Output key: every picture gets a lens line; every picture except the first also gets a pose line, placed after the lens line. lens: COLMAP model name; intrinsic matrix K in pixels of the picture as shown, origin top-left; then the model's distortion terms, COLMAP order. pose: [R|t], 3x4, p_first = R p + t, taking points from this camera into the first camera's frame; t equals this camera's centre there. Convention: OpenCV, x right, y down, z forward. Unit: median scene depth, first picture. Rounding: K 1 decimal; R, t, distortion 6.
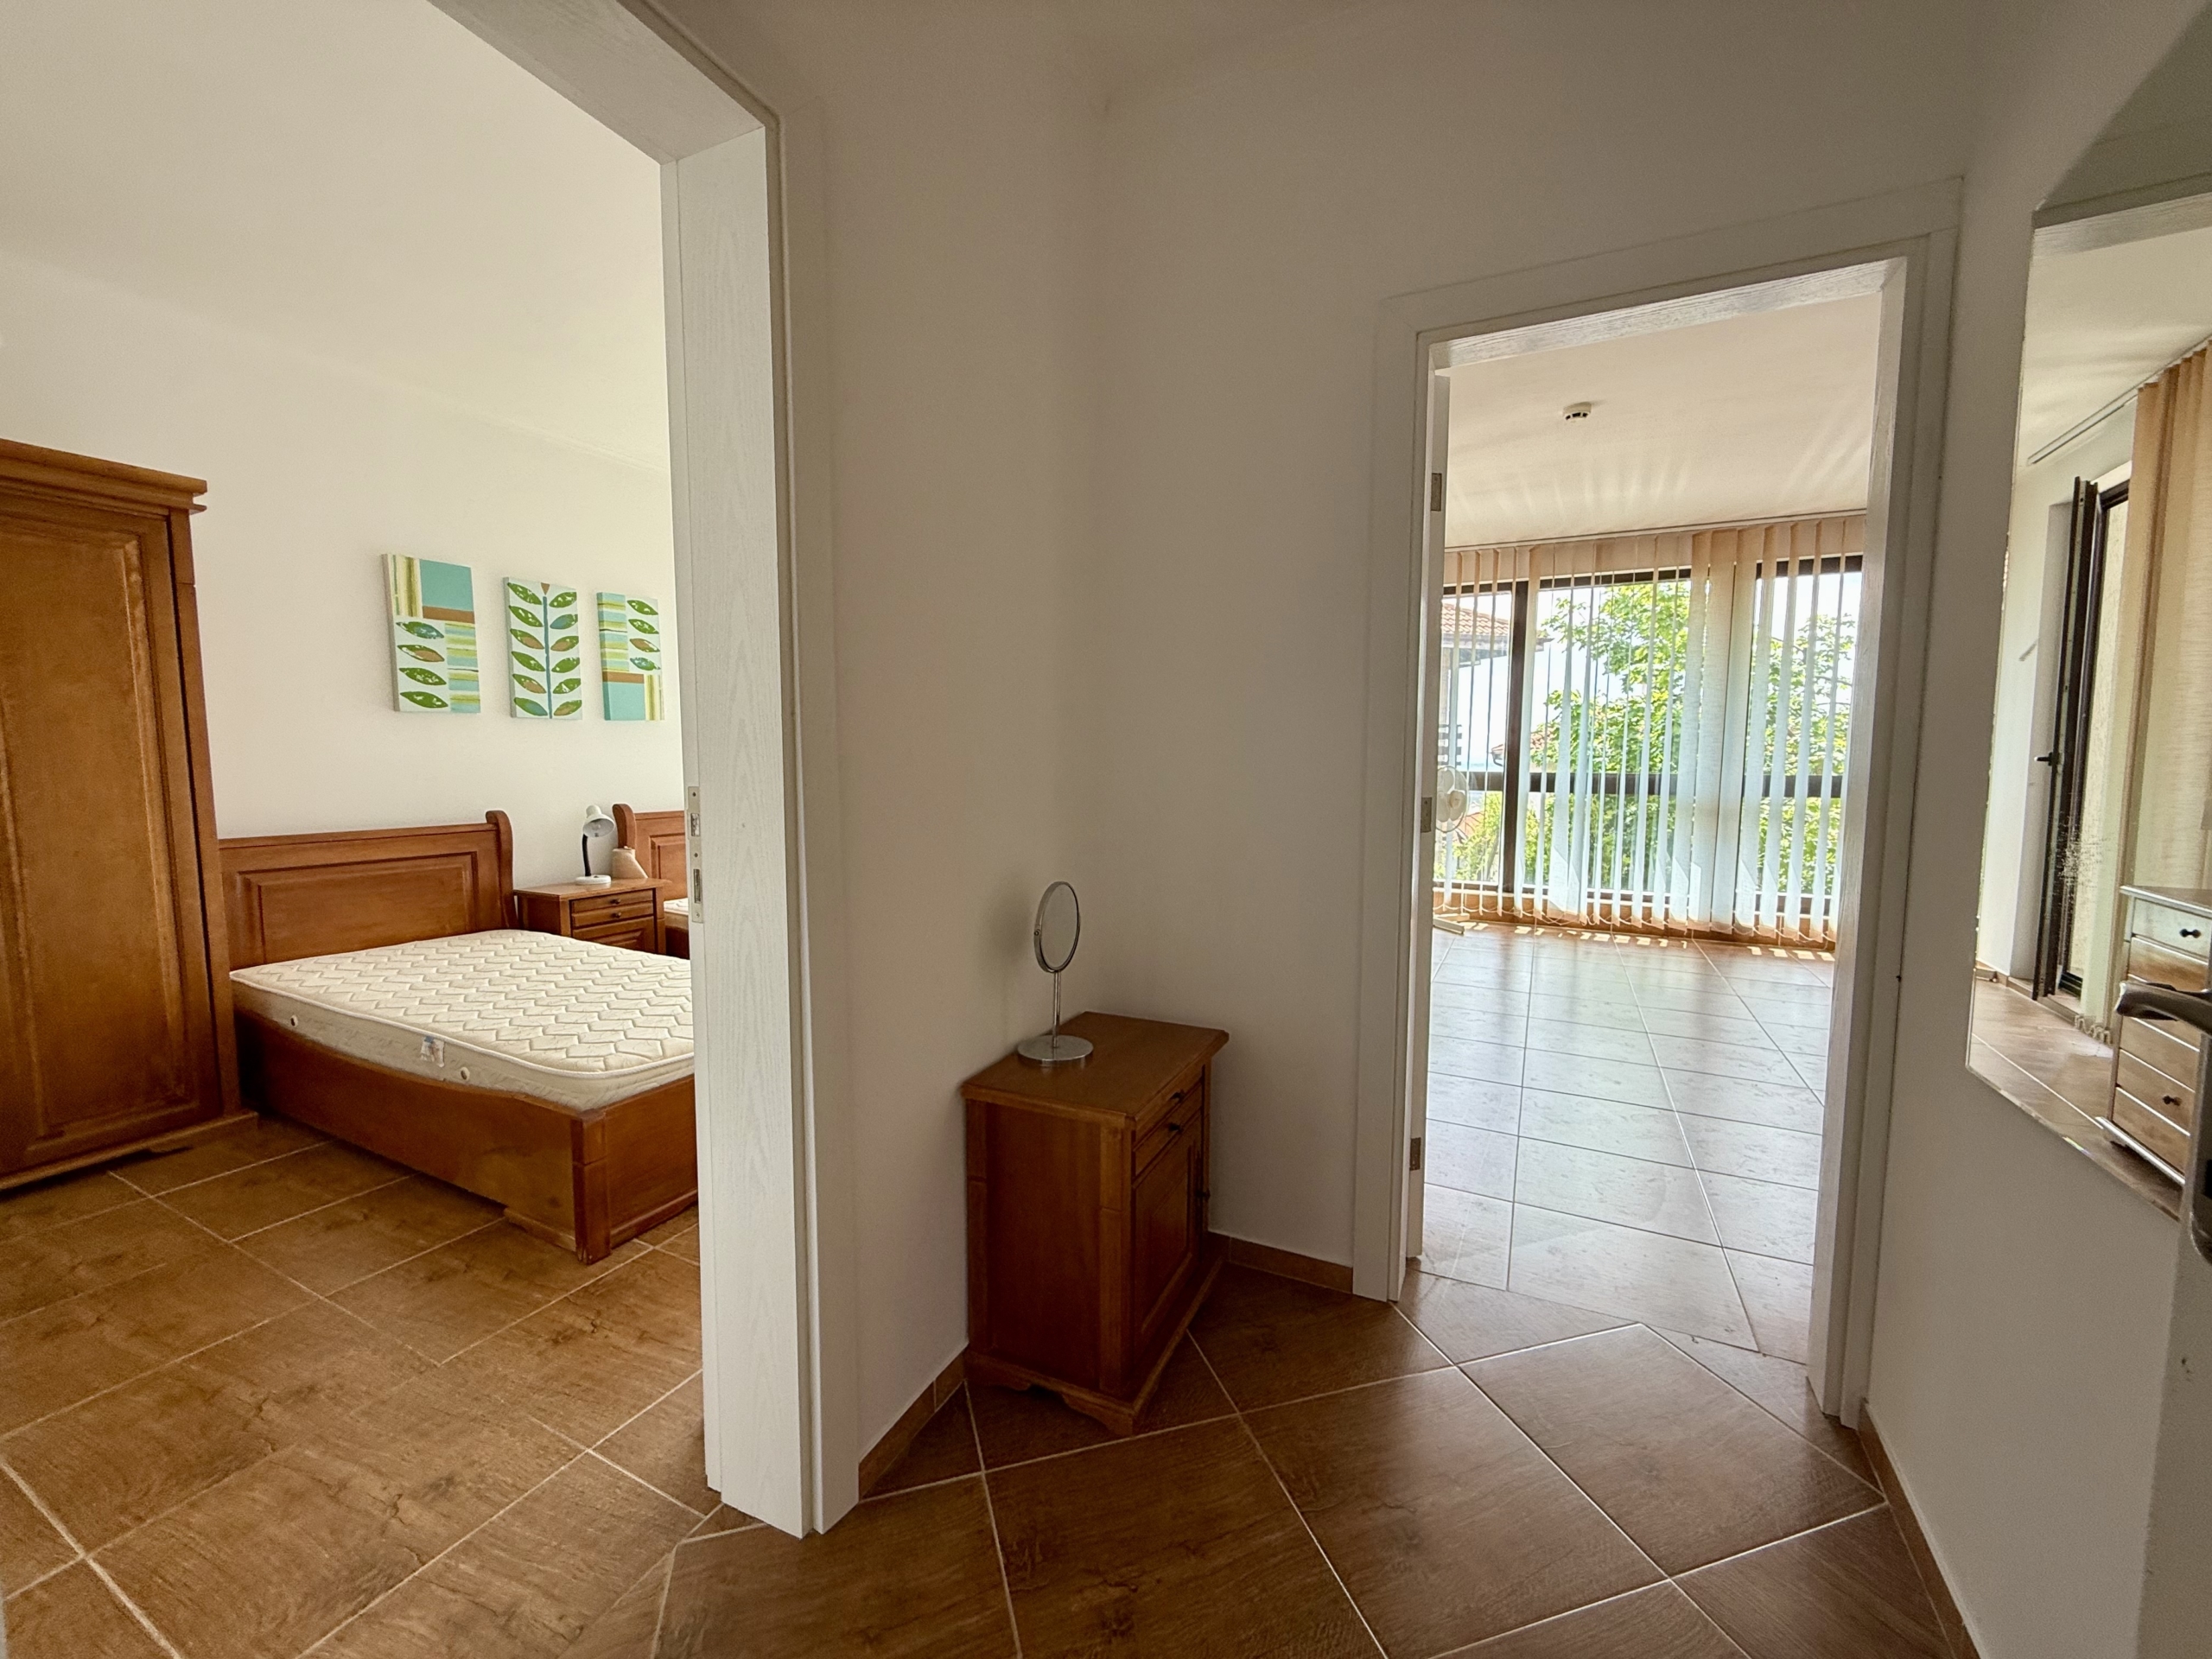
lens RADIAL K [[878.3, 0, 1106.0], [0, 878.3, 829.5], [0, 0, 1]] dist [0.002830, -0.000027]
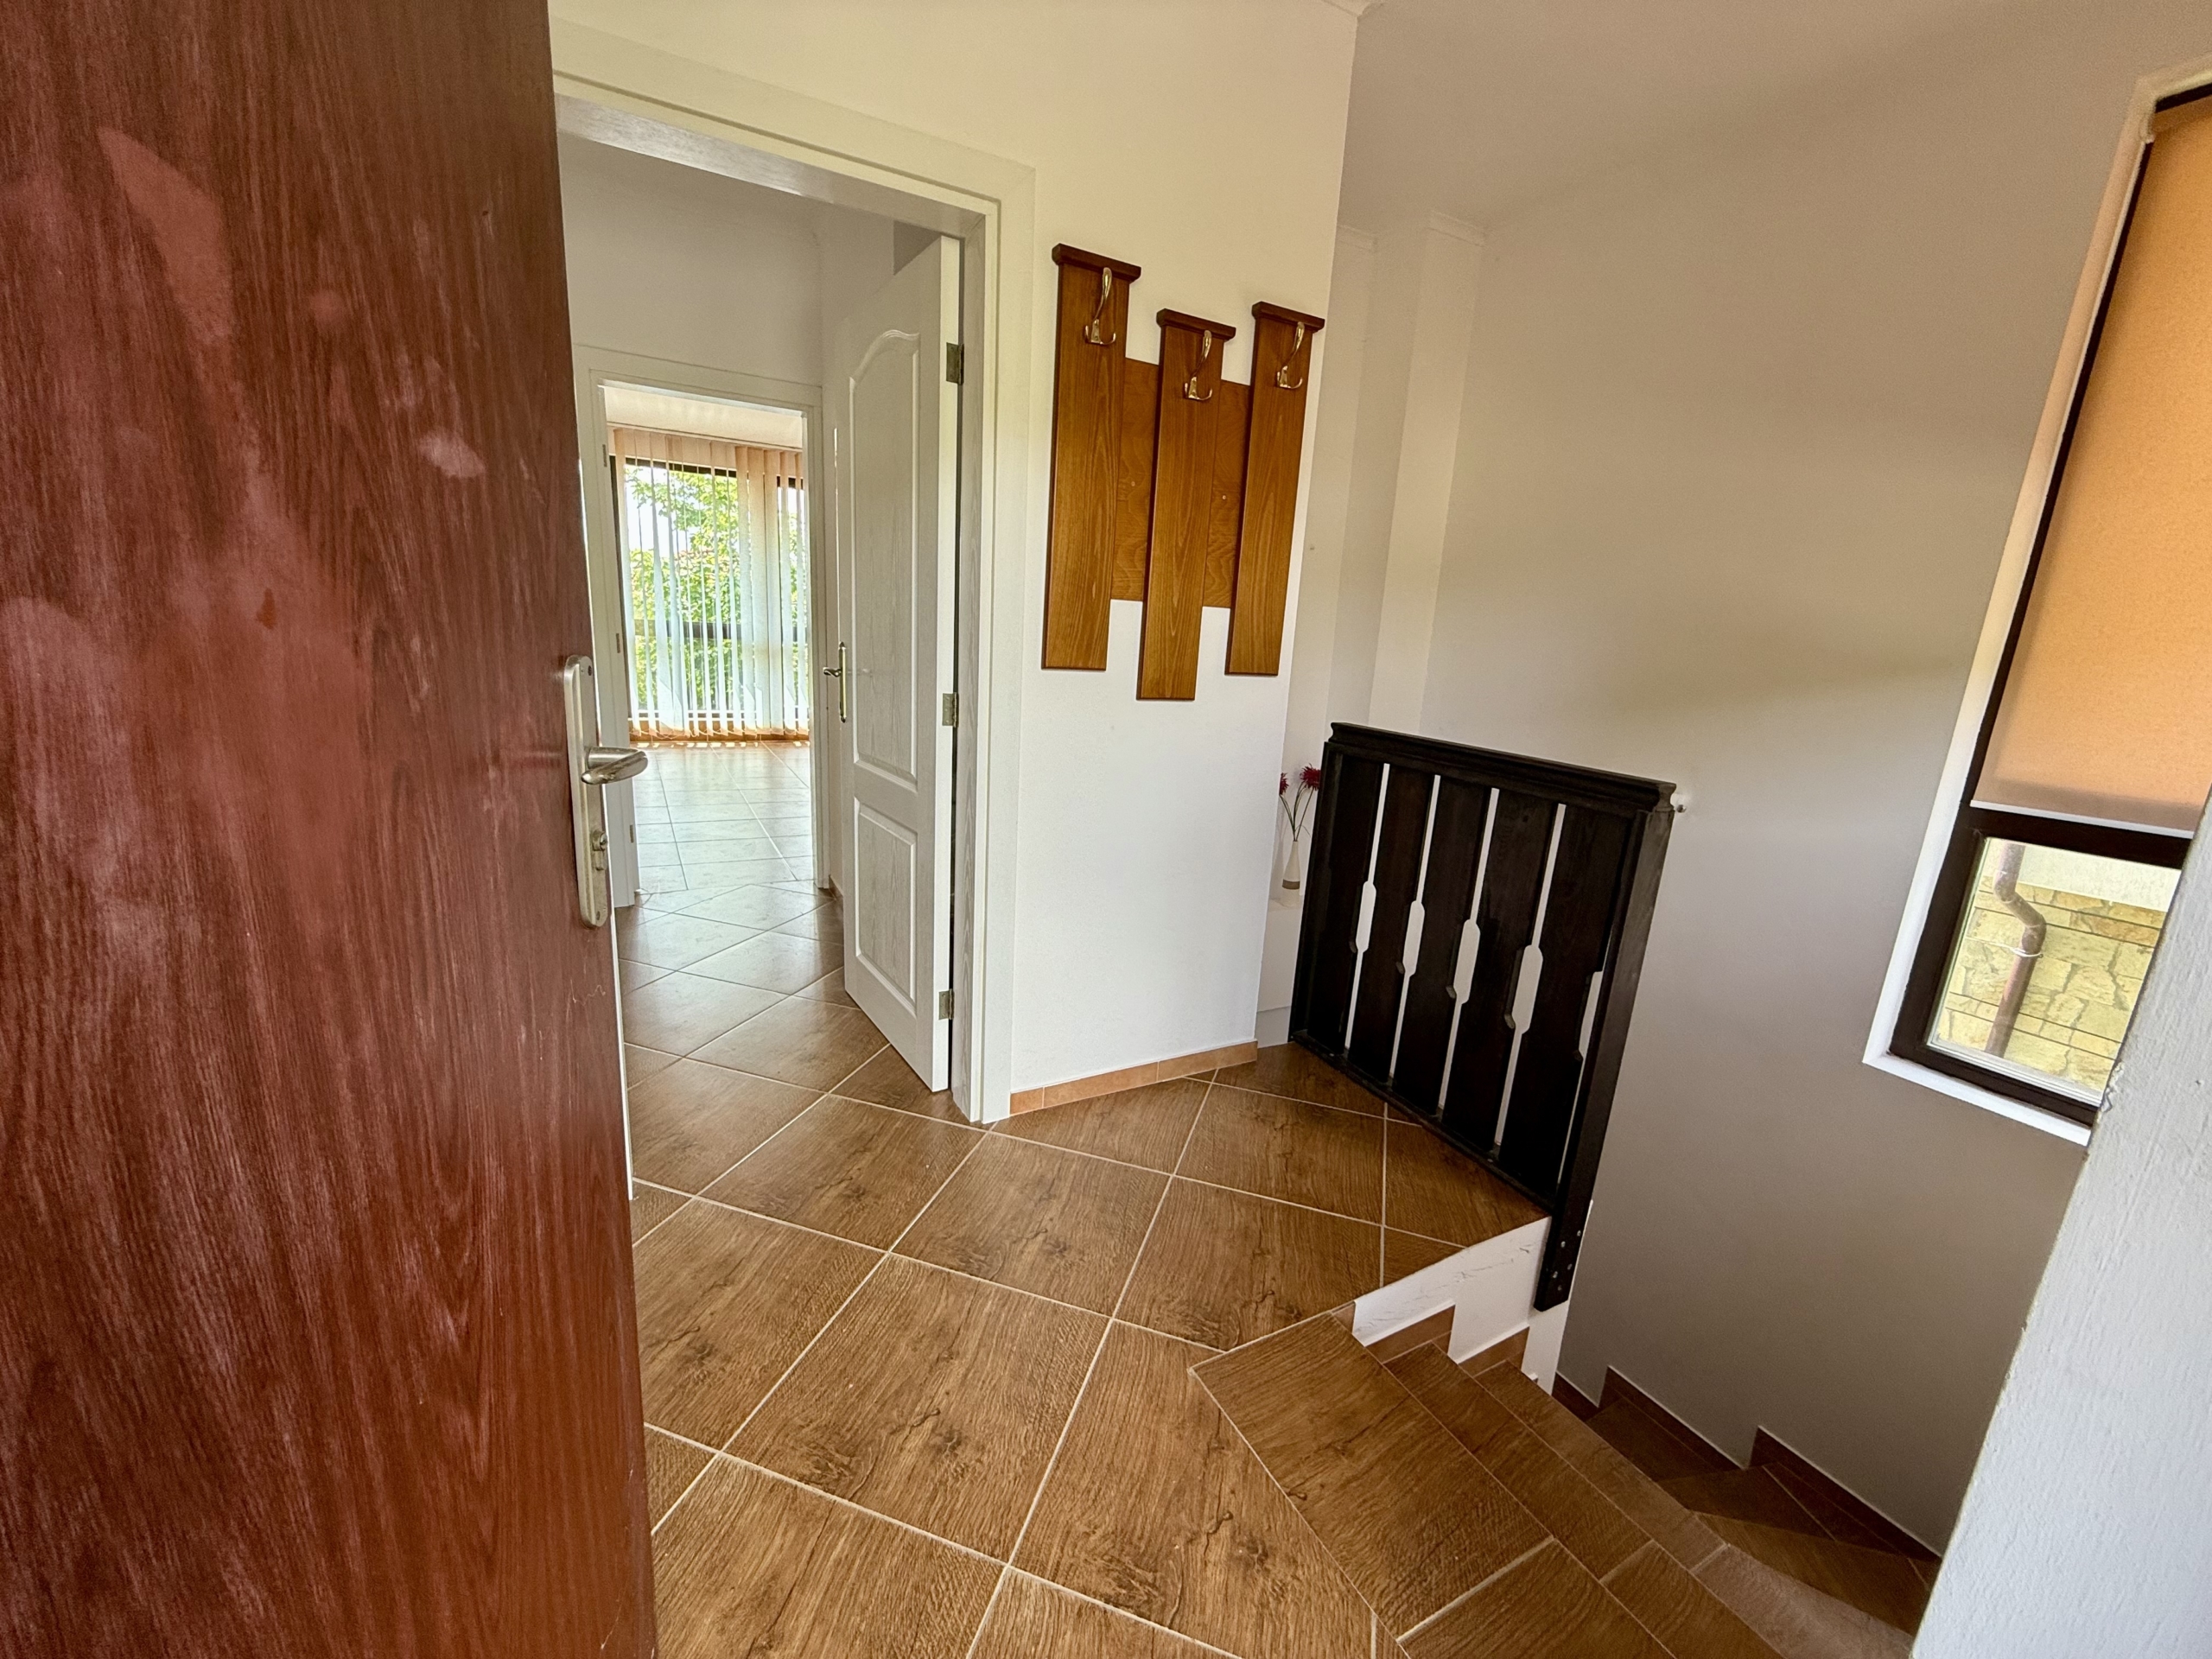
lens RADIAL K [[878.5, 0, 1097.4], [0, 878.5, 831.0], [0, 0, 1]] dist [-0.003118, 0.000292]
pose [[0.578870, -0.157859, 0.799993, -0.192109], [0.018213, 0.983340, 0.180860, 0.018587], [-0.815216, -0.090125, 0.572101, -0.292347]]
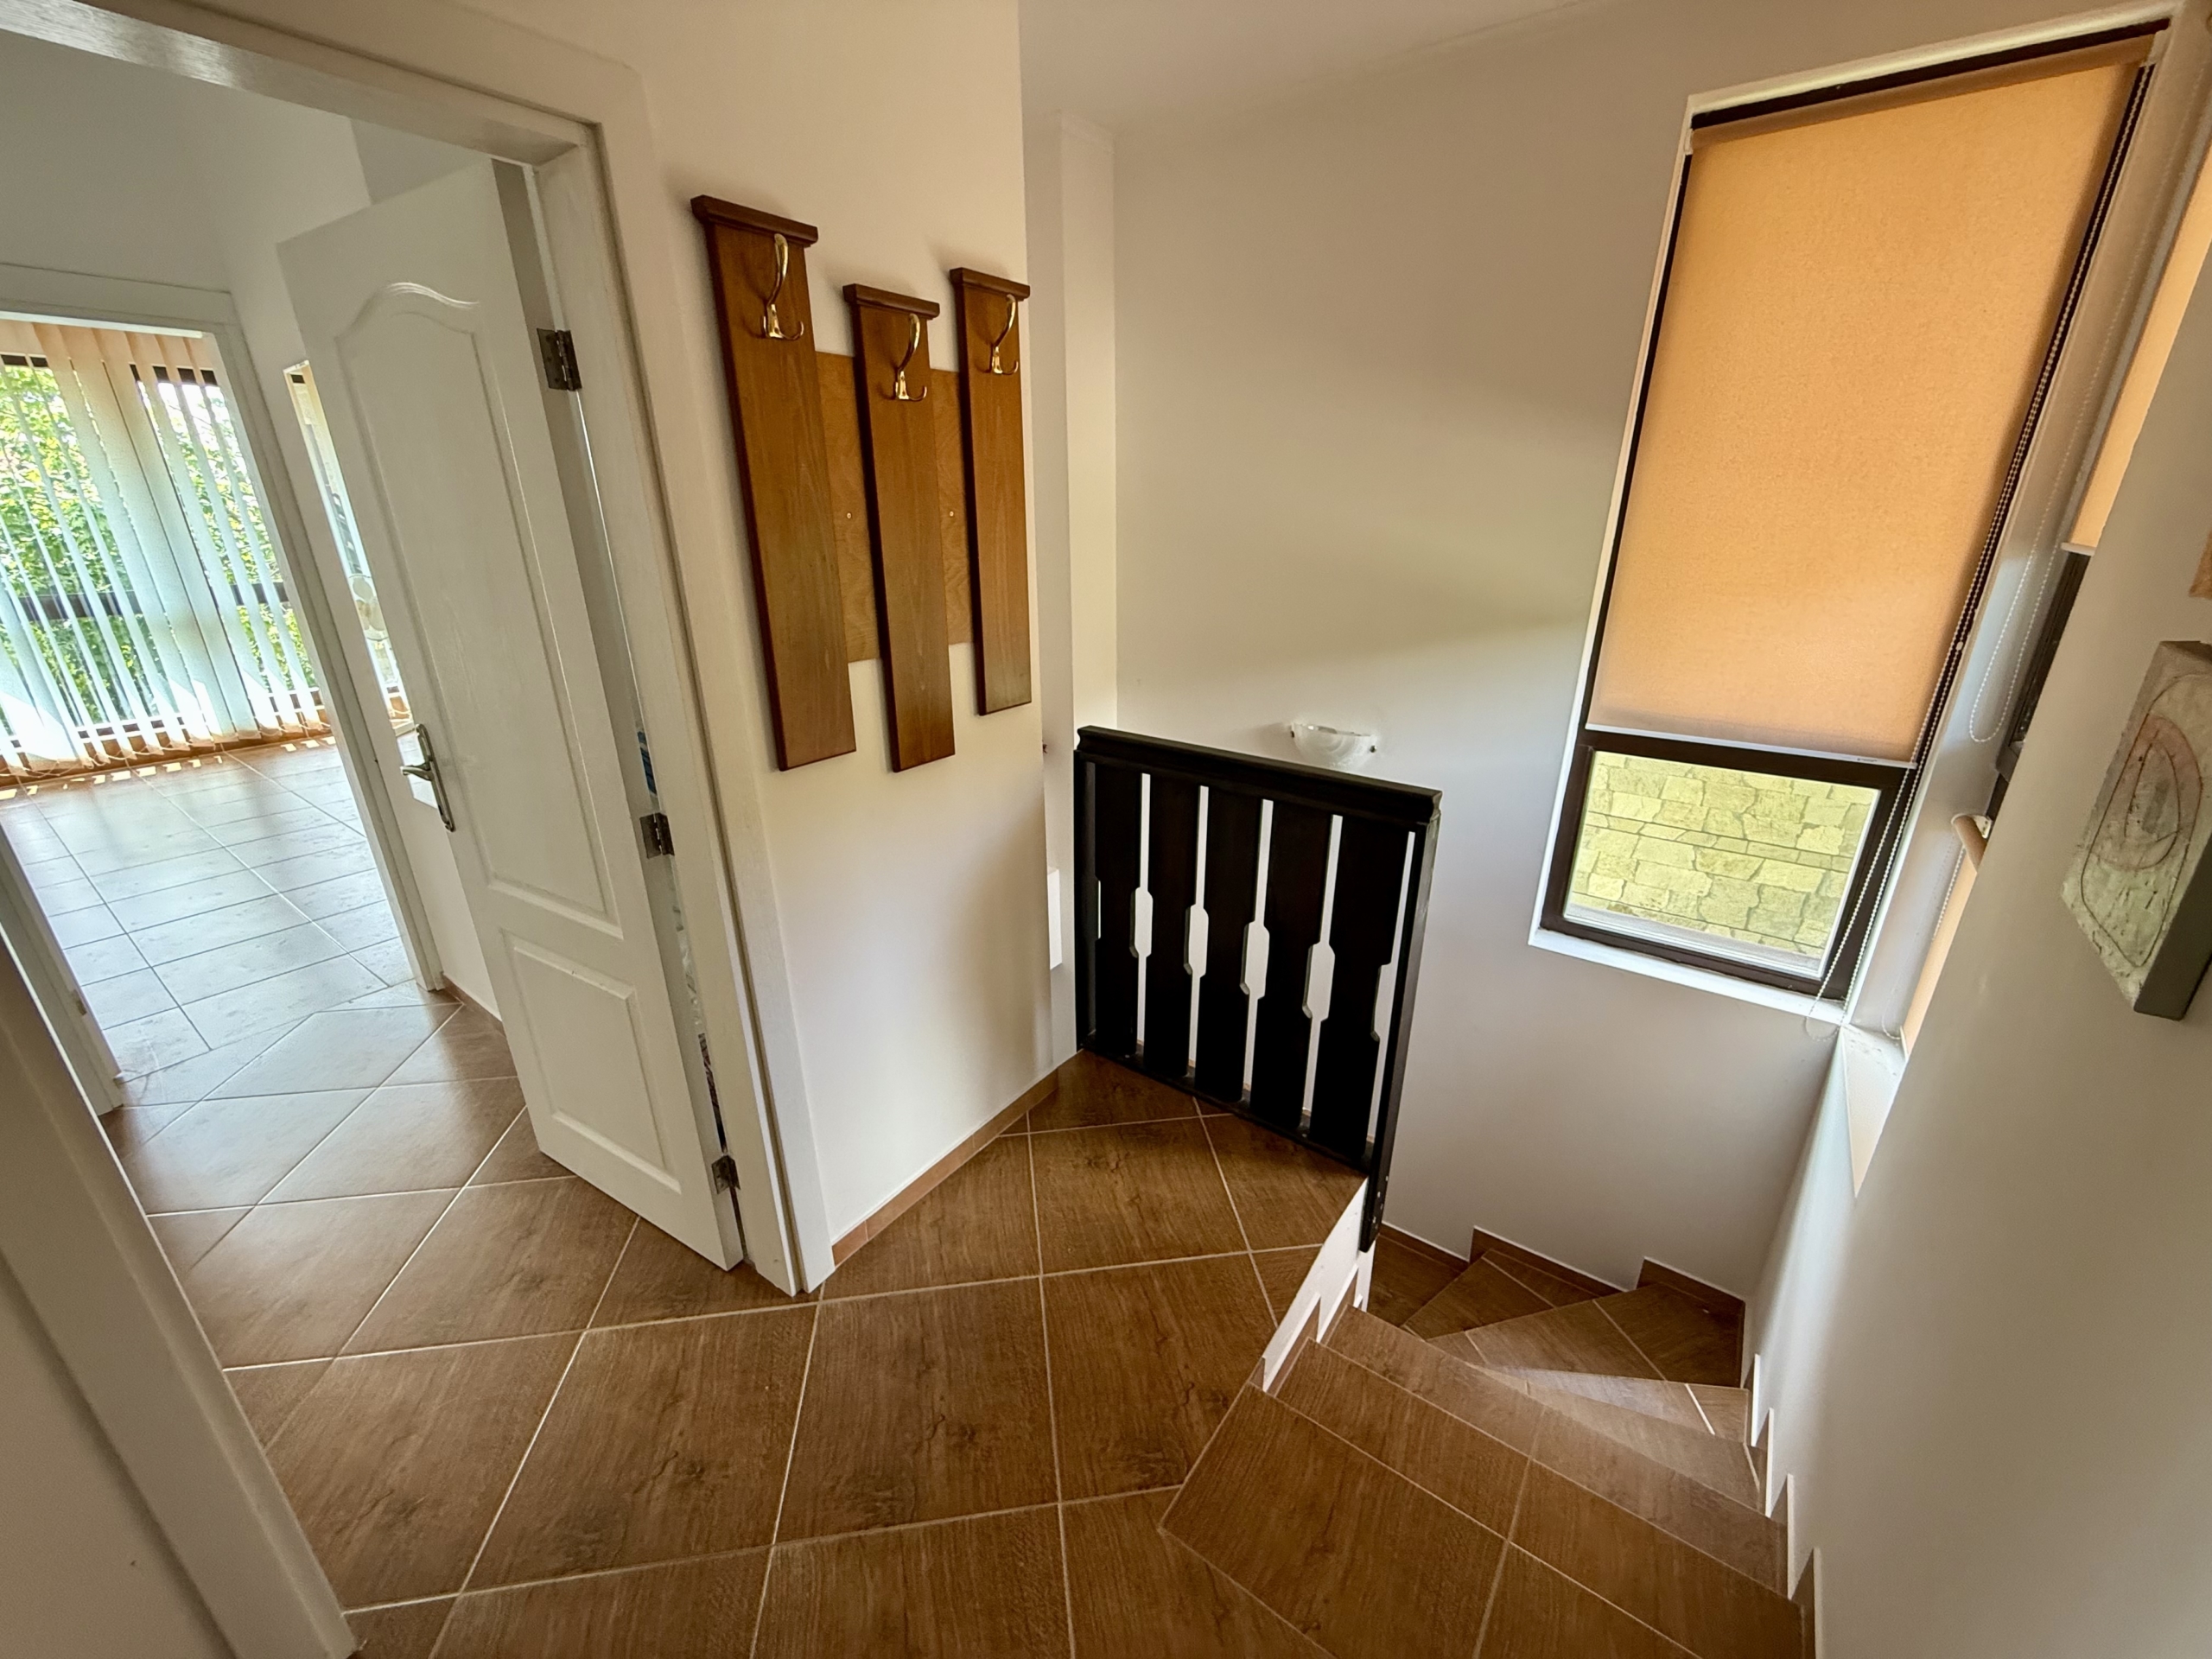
lens RADIAL K [[878.5, 0, 1097.4], [0, 878.5, 831.0], [0, 0, 1]] dist [-0.003118, 0.000292]
pose [[0.165857, -0.354967, 0.920049, -0.155591], [0.093978, 0.934414, 0.343568, -0.048003], [-0.981662, 0.029481, 0.188339, -0.216755]]
